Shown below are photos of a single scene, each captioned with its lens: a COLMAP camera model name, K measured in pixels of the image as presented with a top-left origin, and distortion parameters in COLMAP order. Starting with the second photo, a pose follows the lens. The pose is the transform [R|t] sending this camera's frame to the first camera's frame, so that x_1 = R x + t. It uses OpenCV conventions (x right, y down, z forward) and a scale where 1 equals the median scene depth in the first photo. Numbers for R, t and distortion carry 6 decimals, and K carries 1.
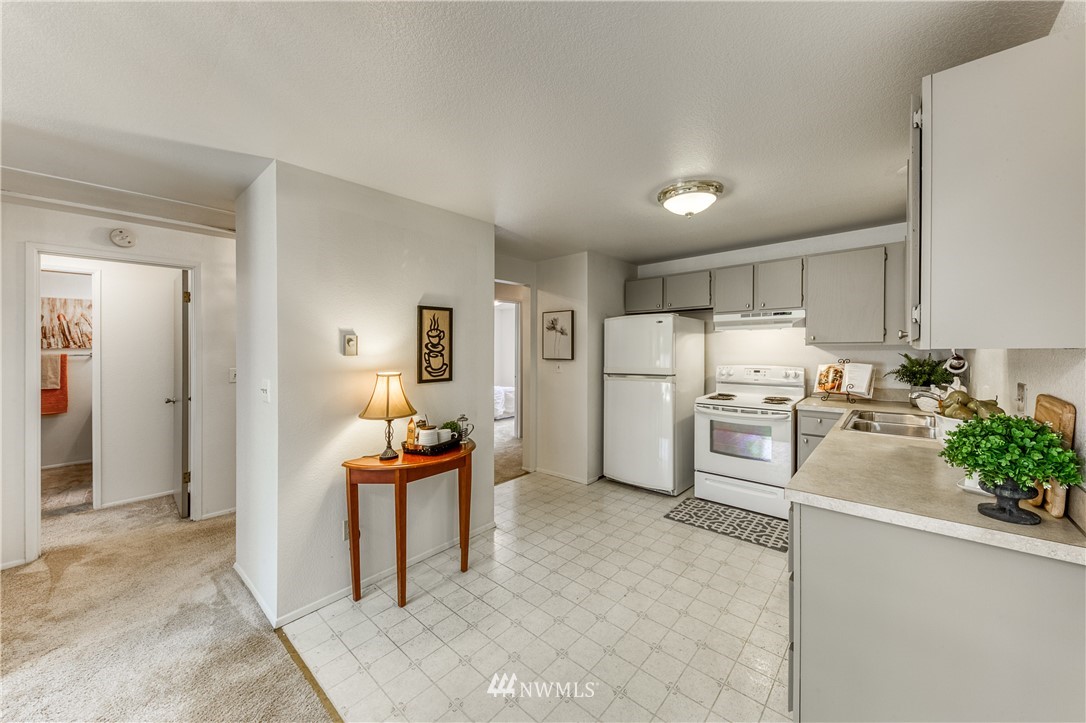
lens RADIAL K [[397.8, 0, 548.5], [0, 397.8, 346.0], [0, 0, 1]] dist [0.003784, -0.000228]
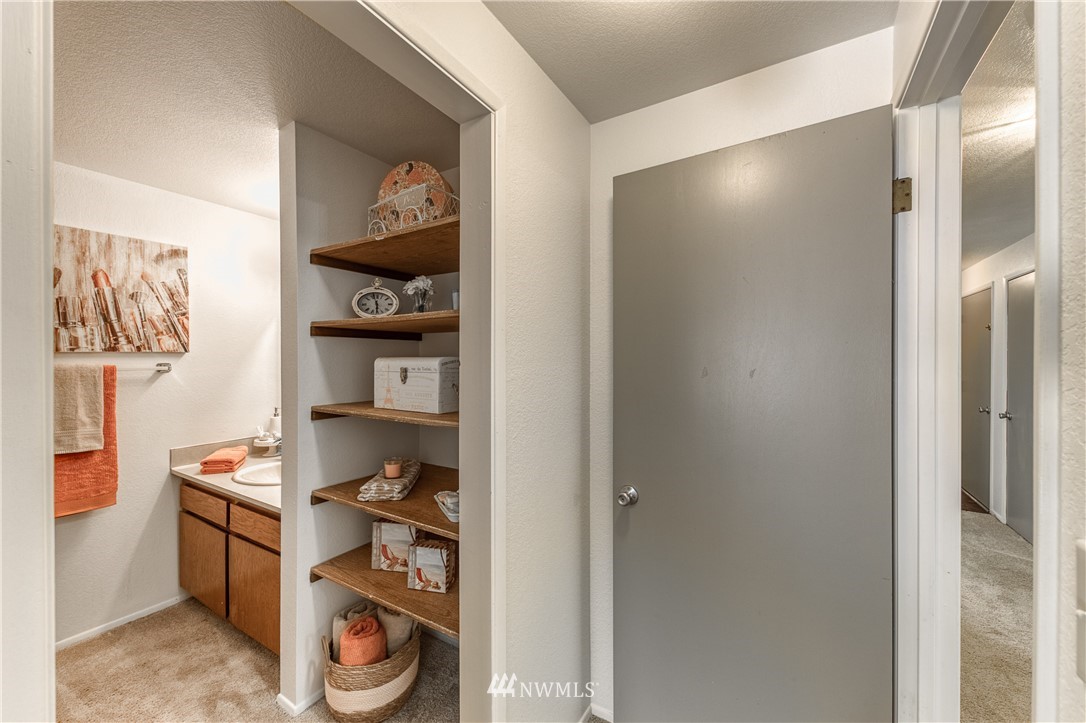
lens RADIAL K [[420.2, 0, 545.8], [0, 420.2, 361.7], [0, 0, 1]] dist [-0.000188, -0.000337]
pose [[0.982855, 0.006022, 0.184284, -0.845444], [-0.006406, 0.999978, 0.001491, 0.012156], [-0.184271, -0.002646, 0.982872, 0.484564]]
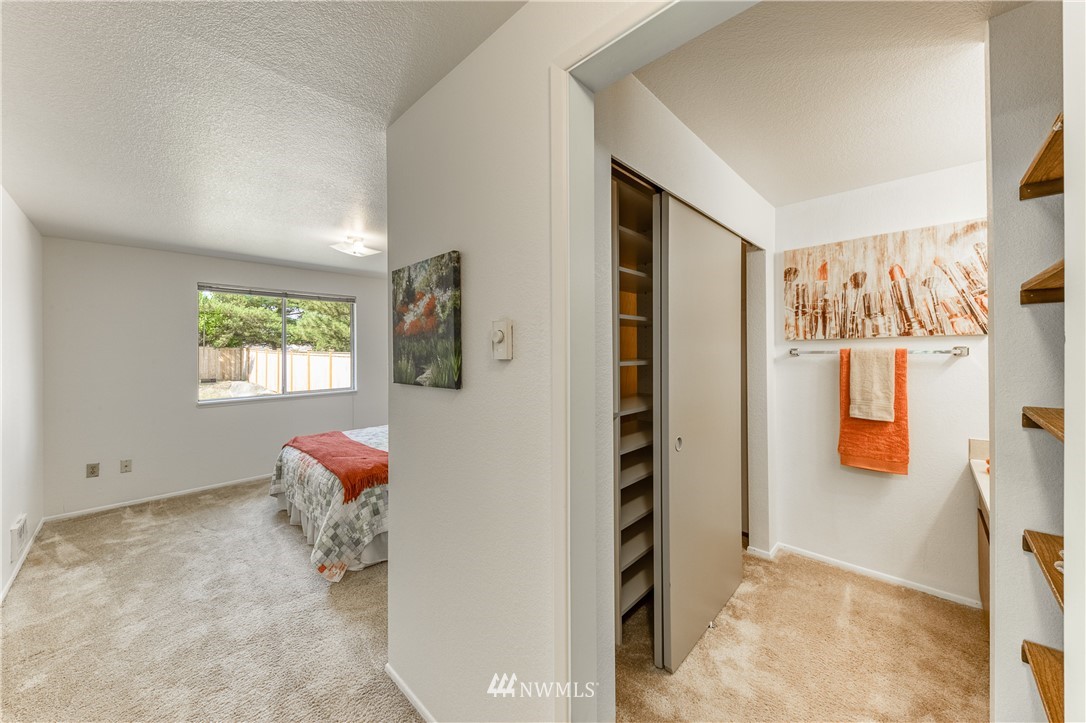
lens RADIAL K [[397.8, 0, 537.2], [0, 397.8, 348.0], [0, 0, 1]] dist [0.003784, -0.000228]
pose [[-0.042377, 0.002591, -0.999098, -0.728294], [0.005300, 0.999983, 0.002369, 0.015519], [0.999088, -0.005195, -0.042390, 0.594946]]
